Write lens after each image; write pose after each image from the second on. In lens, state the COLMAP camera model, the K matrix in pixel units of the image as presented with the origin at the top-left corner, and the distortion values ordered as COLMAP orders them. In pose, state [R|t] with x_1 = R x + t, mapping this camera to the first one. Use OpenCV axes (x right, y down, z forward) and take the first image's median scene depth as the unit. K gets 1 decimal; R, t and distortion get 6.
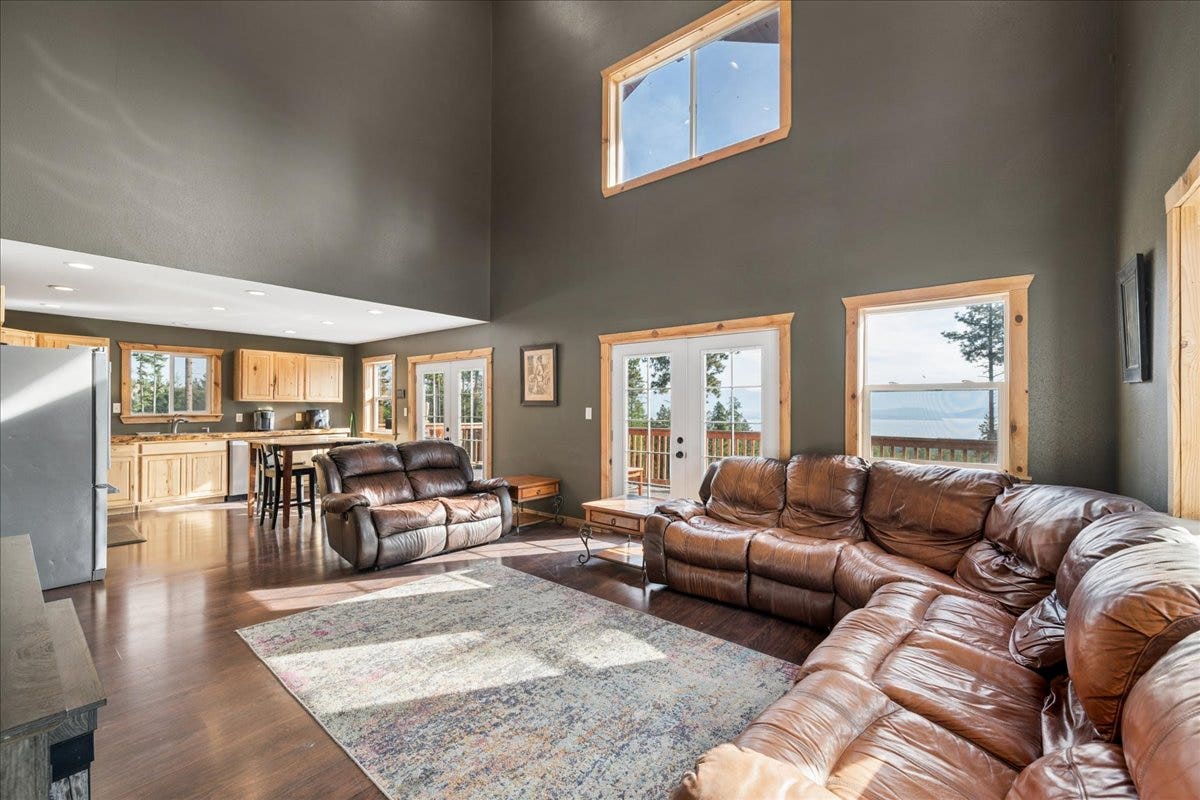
lens RADIAL K [[494.4, 0, 610.2], [0, 494.4, 403.4], [0, 0, 1]] dist [-0.000250, -0.001774]
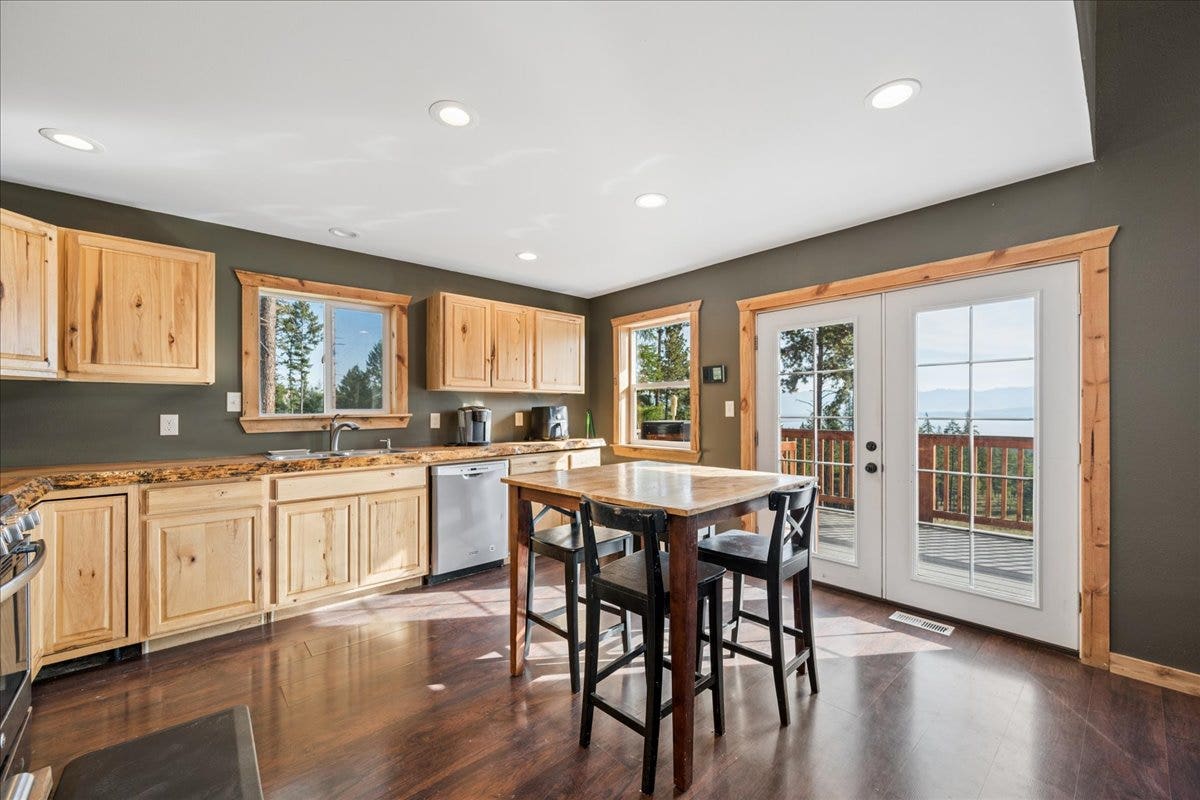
lens RADIAL K [[472.9, 0, 604.6], [0, 472.9, 407.9], [0, 0, 1]] dist [0.001199, 0.000196]
pose [[0.984459, -0.006028, -0.175512, -0.513119], [0.006716, 0.999972, 0.003326, 0.015240], [0.175487, -0.004453, 0.984472, 0.557539]]
